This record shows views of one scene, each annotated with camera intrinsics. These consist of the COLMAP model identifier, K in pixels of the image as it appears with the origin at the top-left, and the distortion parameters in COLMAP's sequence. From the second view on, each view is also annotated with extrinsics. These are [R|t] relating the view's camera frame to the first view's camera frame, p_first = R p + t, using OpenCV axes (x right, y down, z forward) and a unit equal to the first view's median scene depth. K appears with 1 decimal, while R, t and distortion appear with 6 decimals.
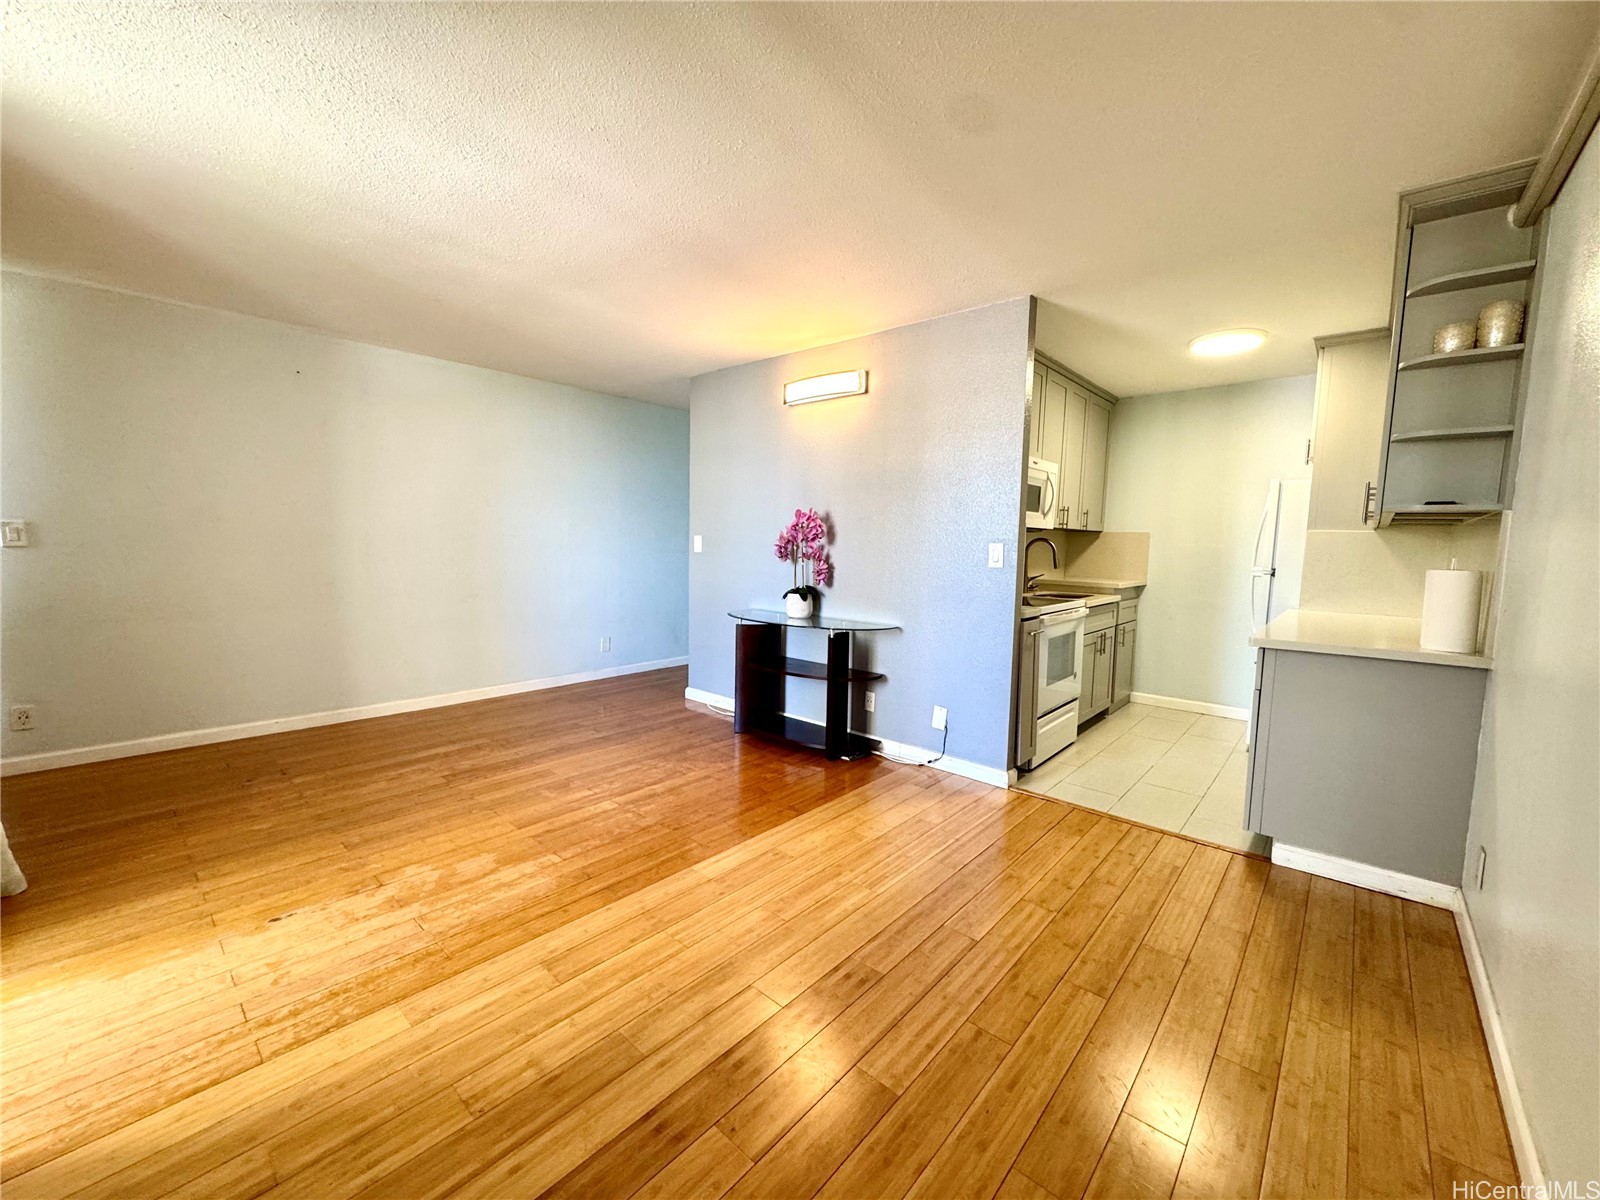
lens RADIAL K [[638.3, 0, 802.4], [0, 638.3, 601.4], [0, 0, 1]] dist [-0.007783, 0.000387]
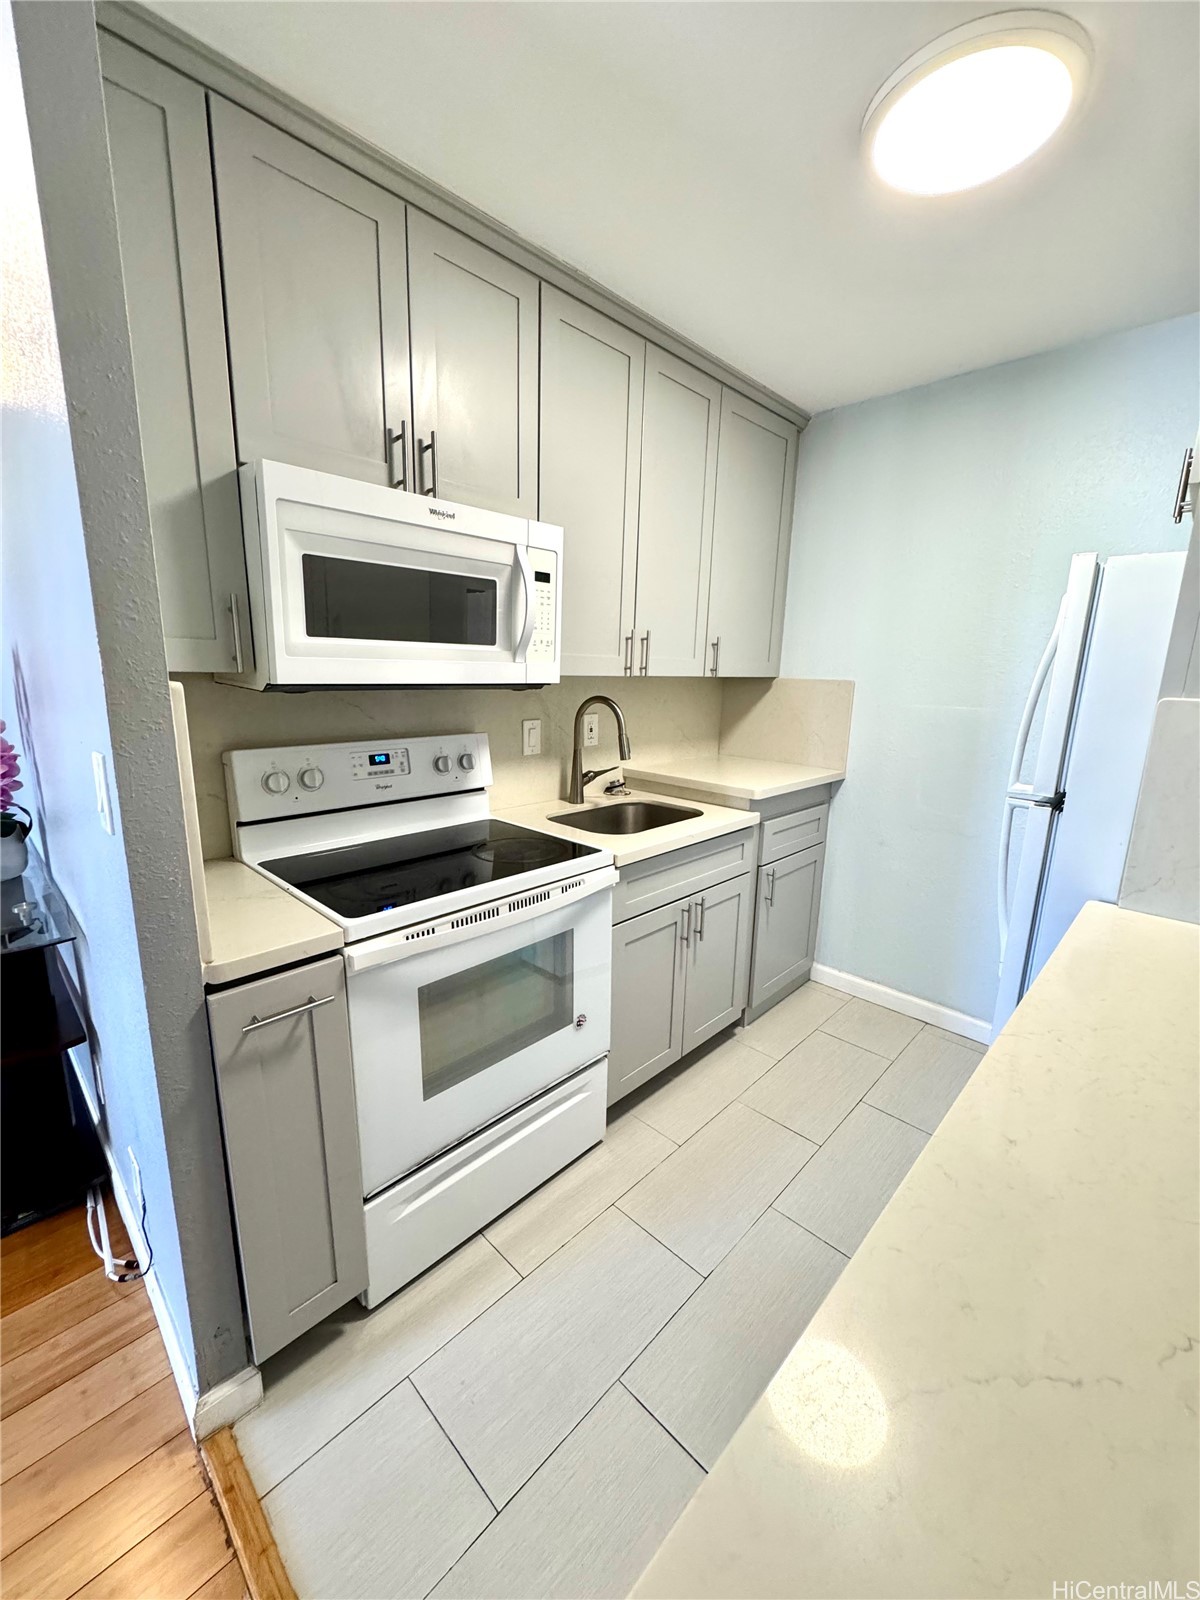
lens RADIAL K [[638.3, 0, 600.0], [0, 638.3, 800.0], [0, 0, 1]] dist [-0.007783, 0.000387]
pose [[0.998899, 0.016856, -0.043783, 0.460233], [-0.011806, 0.993510, 0.113133, -0.086561], [0.045405, -0.112491, 0.992615, 0.579564]]
